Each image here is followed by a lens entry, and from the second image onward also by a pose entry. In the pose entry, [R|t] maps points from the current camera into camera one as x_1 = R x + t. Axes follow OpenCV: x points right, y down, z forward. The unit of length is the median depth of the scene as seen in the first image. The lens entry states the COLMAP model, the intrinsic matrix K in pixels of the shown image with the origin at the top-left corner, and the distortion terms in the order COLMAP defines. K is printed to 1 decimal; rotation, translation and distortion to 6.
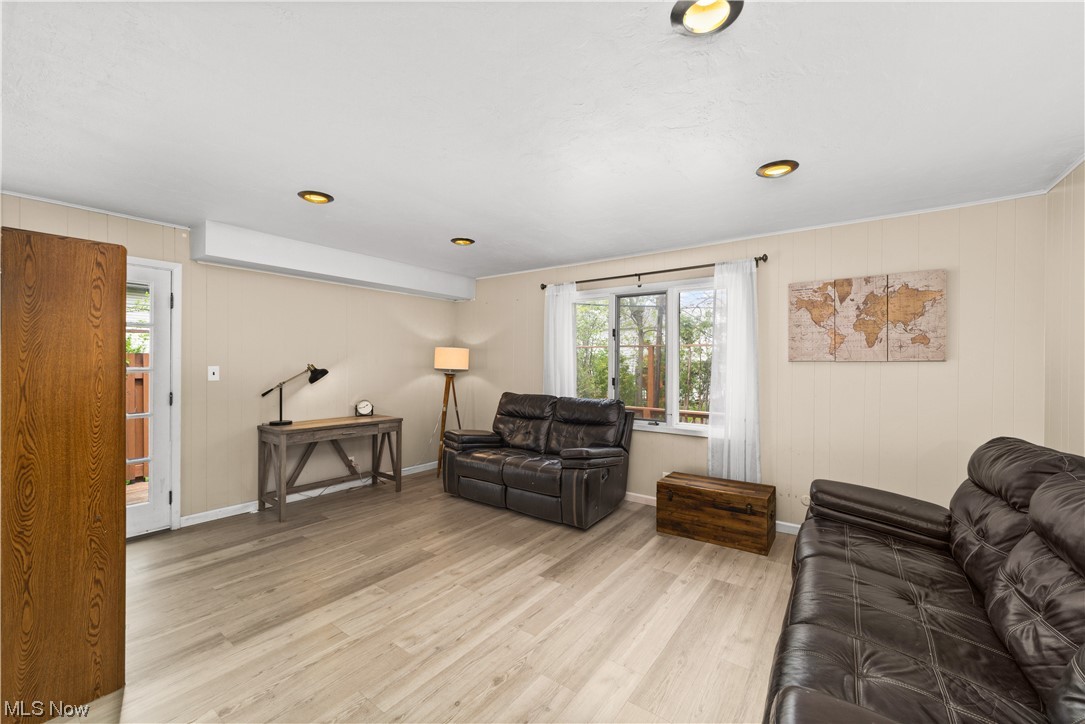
lens RADIAL K [[435.0, 0, 542.6], [0, 435.0, 354.1], [0, 0, 1]] dist [-0.017914, 0.009603]
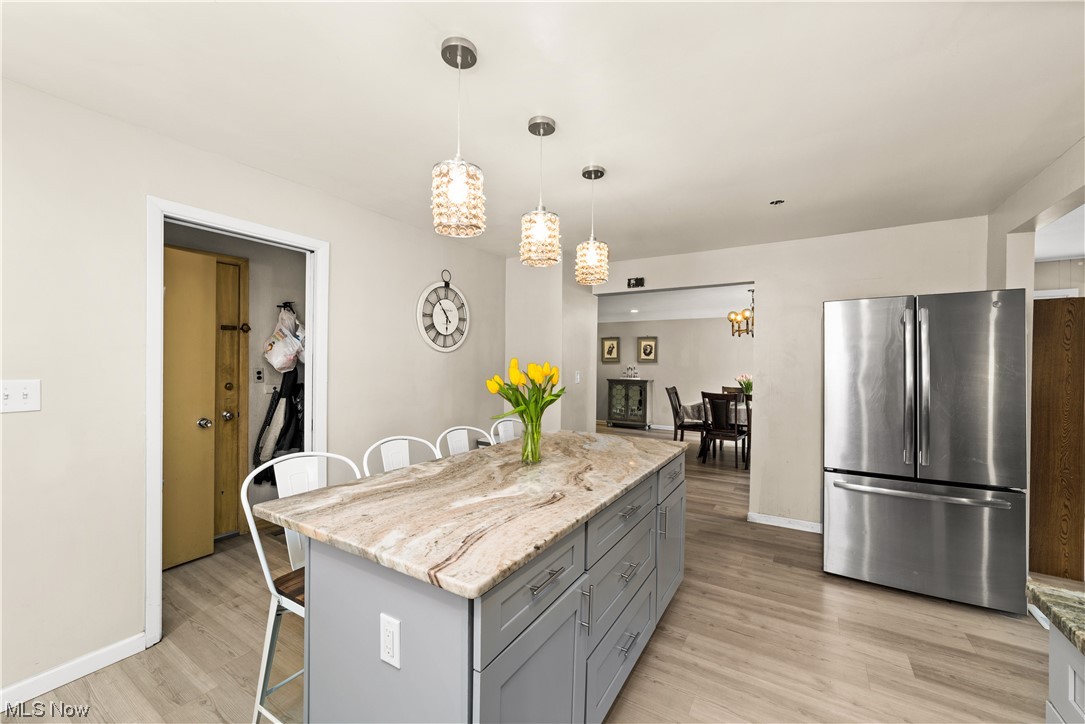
lens RADIAL K [[425.2, 0, 542.5], [0, 425.2, 362.0], [0, 0, 1]] dist [-0.002318, -0.000025]
pose [[0.084016, -0.006153, -0.996445, 0.199735], [0.006907, 0.999961, -0.005592, -0.010977], [0.996440, -0.006412, 0.084055, -0.552169]]
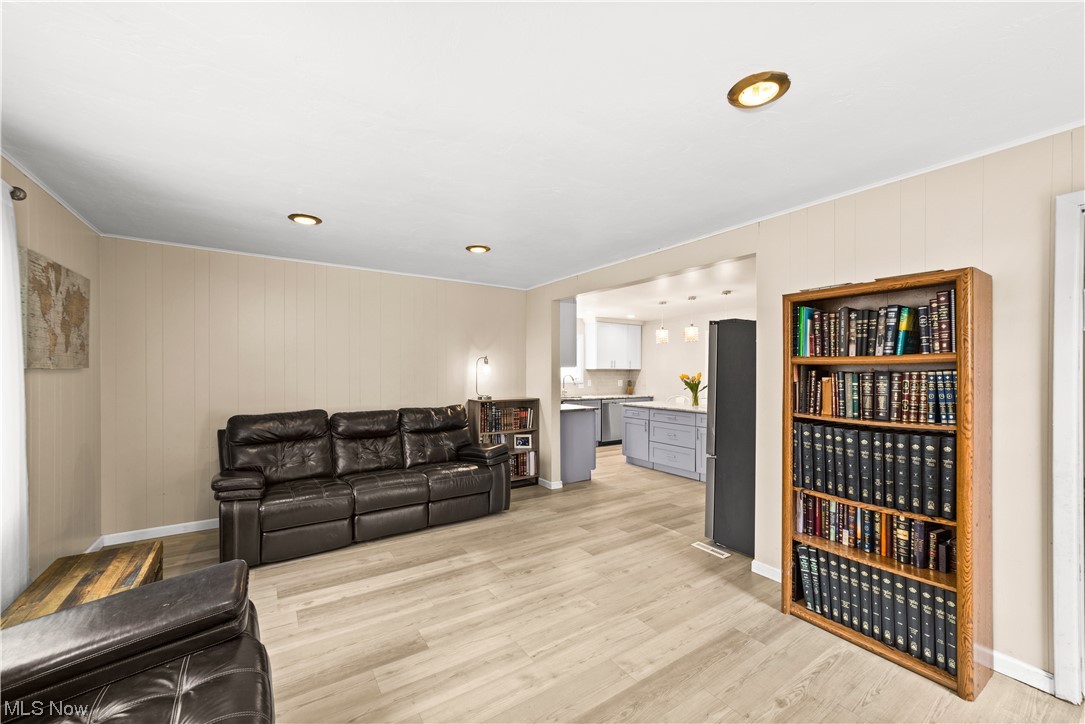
lens RADIAL K [[425.3, 0, 537.0], [0, 425.3, 370.9], [0, 0, 1]] dist [-0.001832, 0.000023]
pose [[-0.937372, -0.010271, 0.348178, -0.366575], [-0.017268, 0.999706, -0.016998, 0.017519], [-0.347902, -0.021946, -0.937274, 1.343053]]
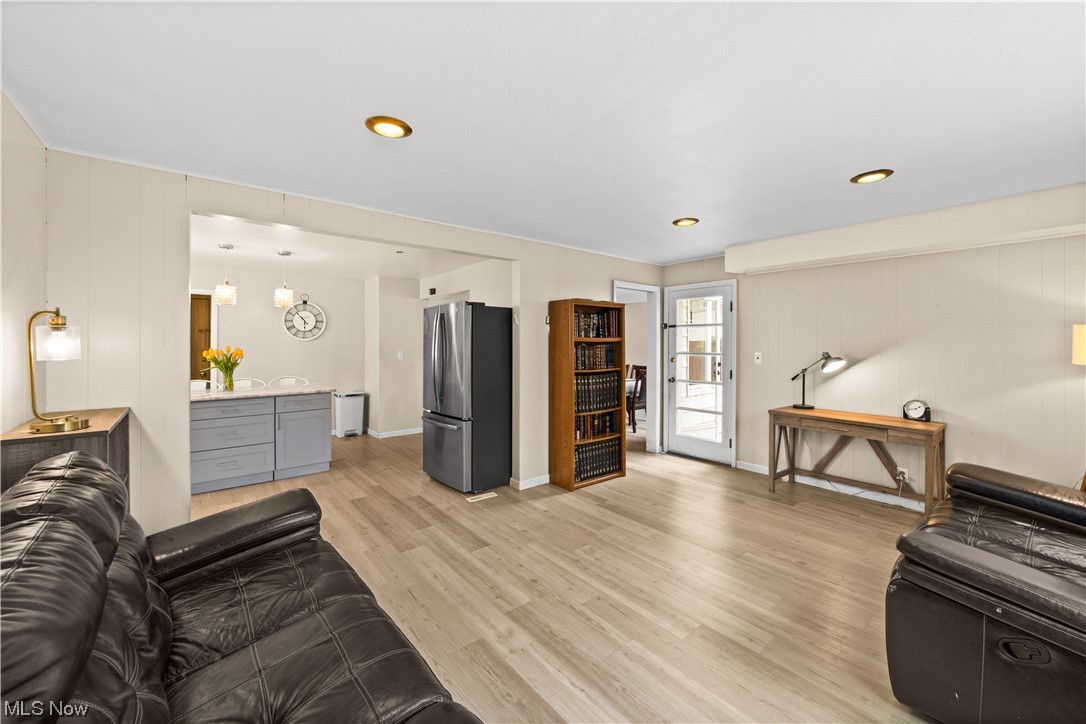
lens RADIAL K [[427.1, 0, 541.2], [0, 427.1, 338.5], [0, 0, 1]] dist [-0.002677, -0.000125]
pose [[-0.246579, -0.016686, -0.968979, 0.664573], [0.017340, 0.999616, -0.021626, 0.003408], [0.968967, -0.022135, -0.246195, 0.742340]]
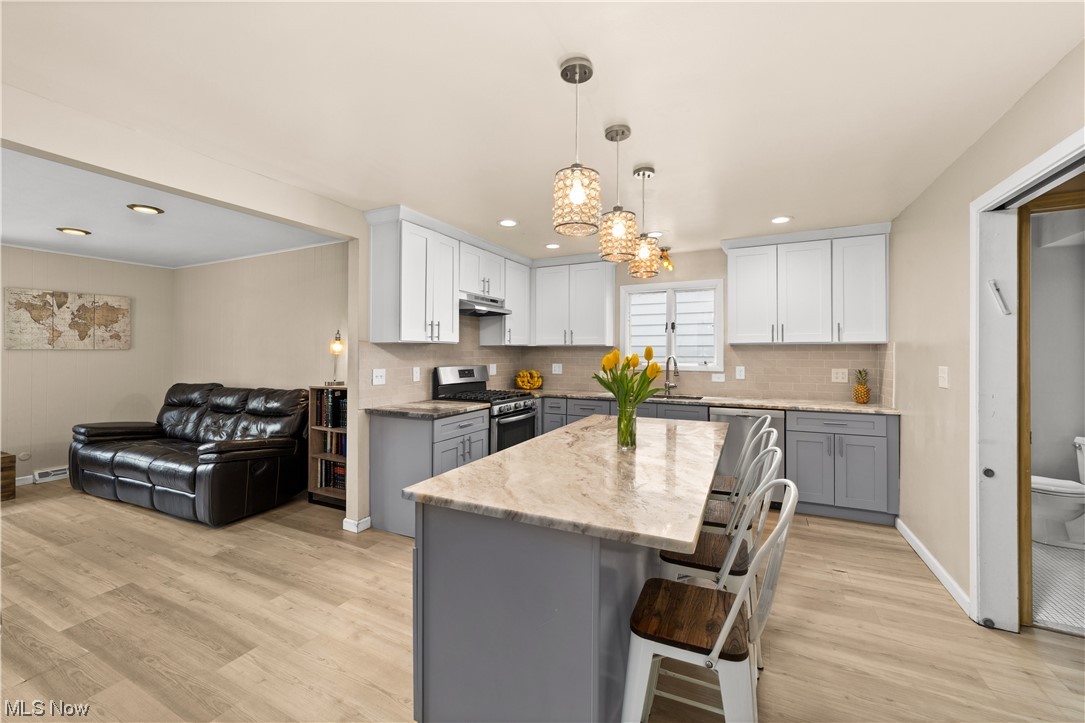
lens RADIAL K [[435.0, 0, 542.6], [0, 435.0, 353.6], [0, 0, 1]] dist [-0.017914, 0.009603]
pose [[-0.175735, -0.010796, 0.984378, -0.934859], [-0.019556, 0.999781, 0.007474, -0.011516], [-0.984243, -0.017937, -0.175907, -0.298851]]
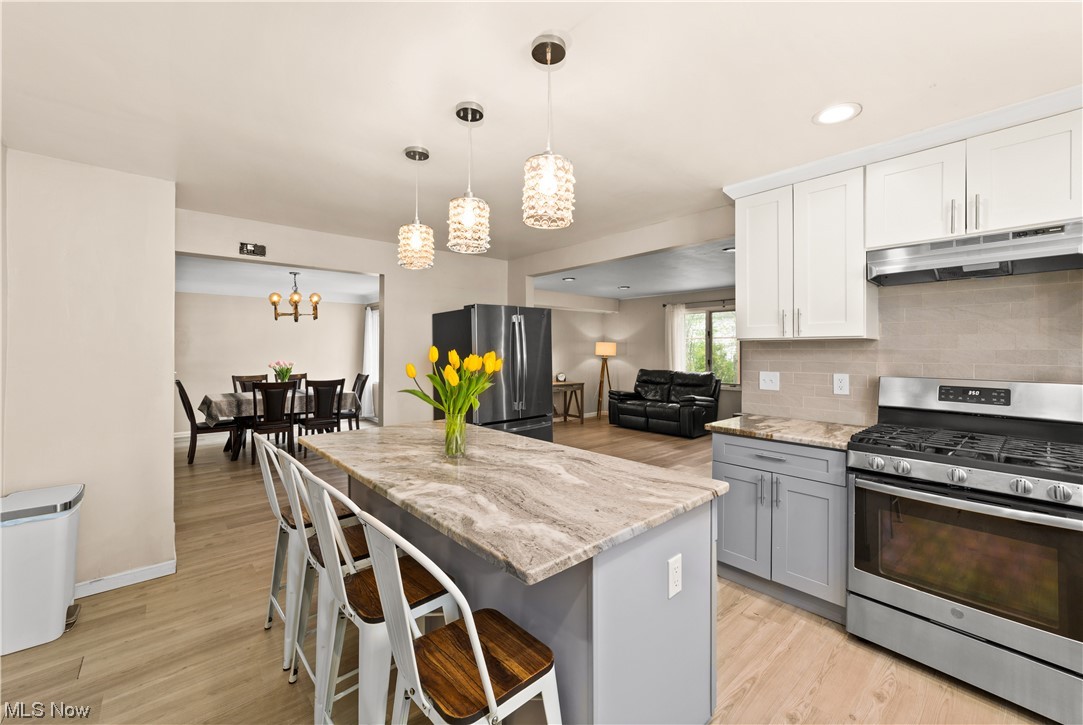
lens RADIAL K [[436.3, 0, 542.8], [0, 436.3, 350.9], [0, 0, 1]] dist [-0.001204, 0.000046]
pose [[0.977364, -0.006791, -0.211458, -0.142553], [0.010711, 0.999791, 0.017401, -0.021789], [0.211296, -0.019272, 0.977232, -1.034030]]
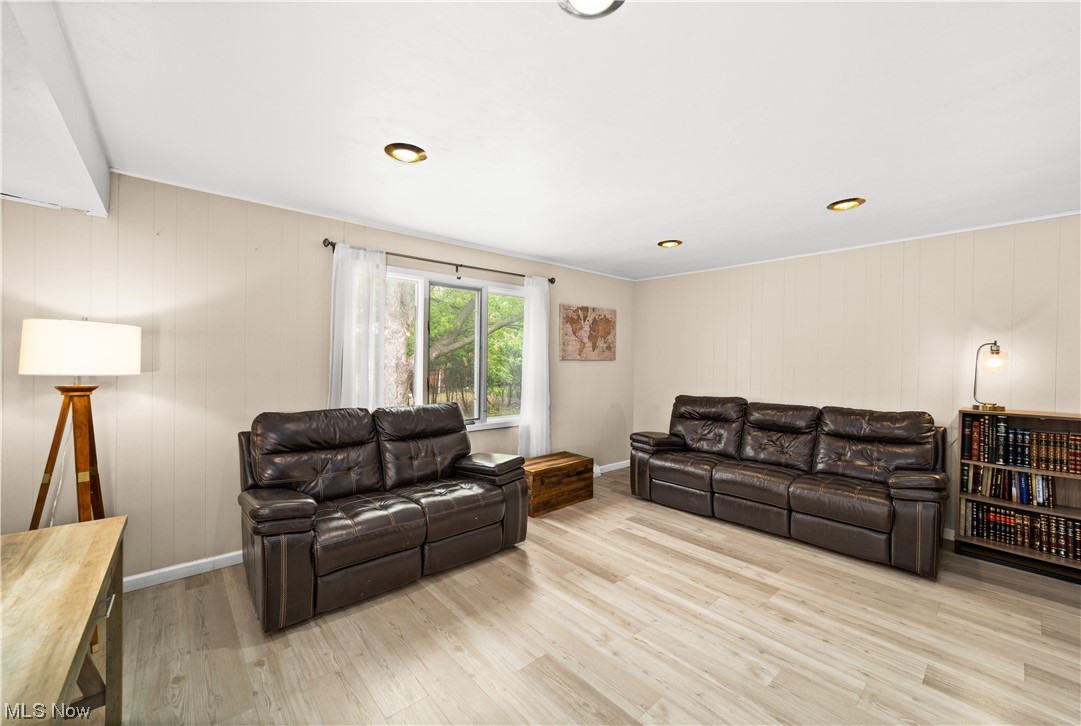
lens RADIAL K [[429.4, 0, 540.5], [0, 429.4, 363.0], [0, 0, 1]] dist [0.001871, 0.000545]
pose [[0.208598, -0.010524, 0.977945, -0.791057], [-0.030099, 0.999399, 0.017176, 0.005337], [-0.977538, -0.033018, 0.208156, 0.789879]]
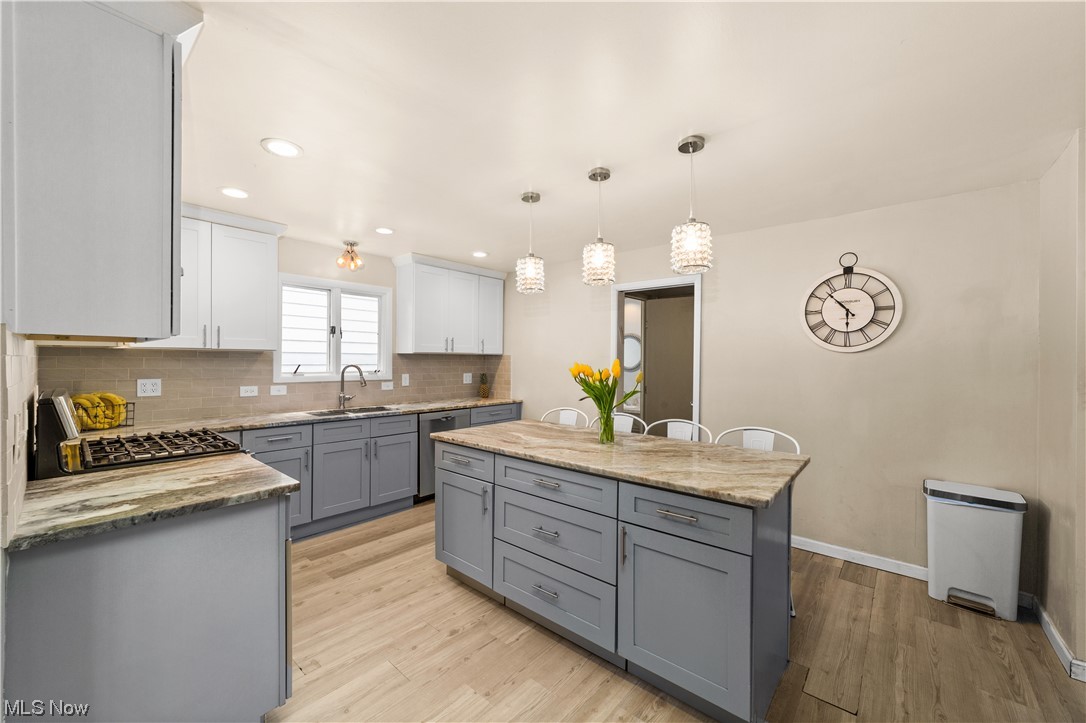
lens RADIAL K [[413.7, 0, 548.3], [0, 413.7, 361.1], [0, 0, 1]] dist [-0.000513, 0.000095]
pose [[-0.998044, -0.014889, 0.060717, -0.313279], [-0.015948, 0.999728, -0.016996, -0.001538], [-0.060448, -0.017931, -0.998010, 0.174854]]
